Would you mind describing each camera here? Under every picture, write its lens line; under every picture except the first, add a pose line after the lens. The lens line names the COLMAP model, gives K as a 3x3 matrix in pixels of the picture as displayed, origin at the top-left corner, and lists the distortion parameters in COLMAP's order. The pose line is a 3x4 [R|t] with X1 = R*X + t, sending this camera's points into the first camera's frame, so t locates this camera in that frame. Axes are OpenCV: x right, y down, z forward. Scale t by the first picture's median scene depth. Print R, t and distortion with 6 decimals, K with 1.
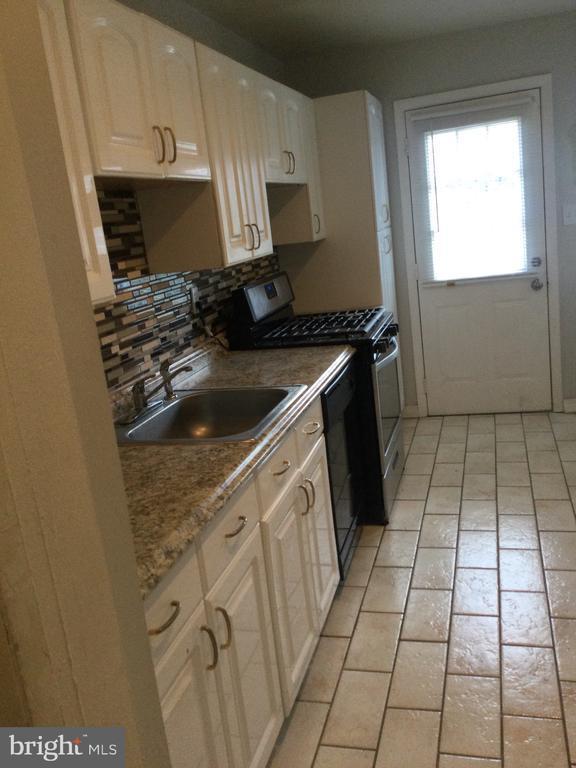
lens RADIAL K [[704.1, 0, 308.3], [0, 704.1, 381.2], [0, 0, 1]] dist [0.102975, 0.000000]
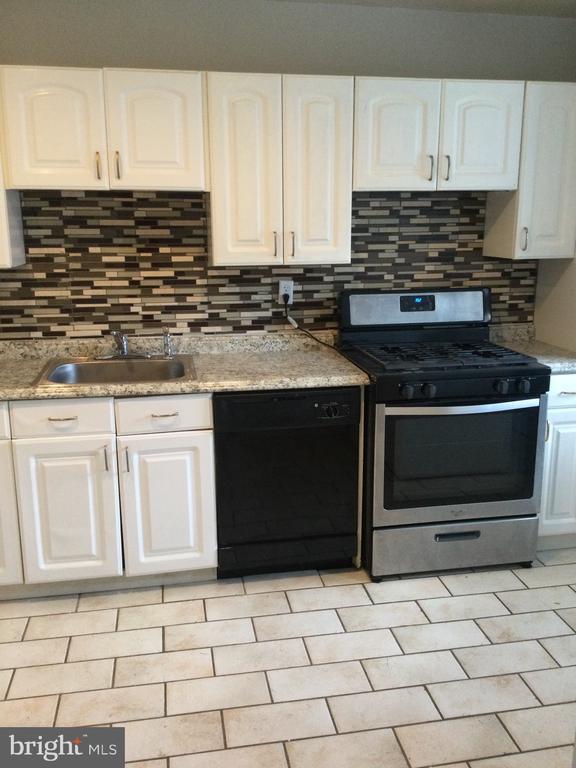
lens RADIAL K [[704.1, 0, 284.7], [0, 704.1, 379.8], [0, 0, 1]] dist [0.102975, 0.000000]
pose [[0.413937, 0.302714, -0.858499, 0.997181], [-0.254601, 0.943951, 0.210085, -0.259600], [0.873976, 0.131613, 0.467807, 0.591904]]
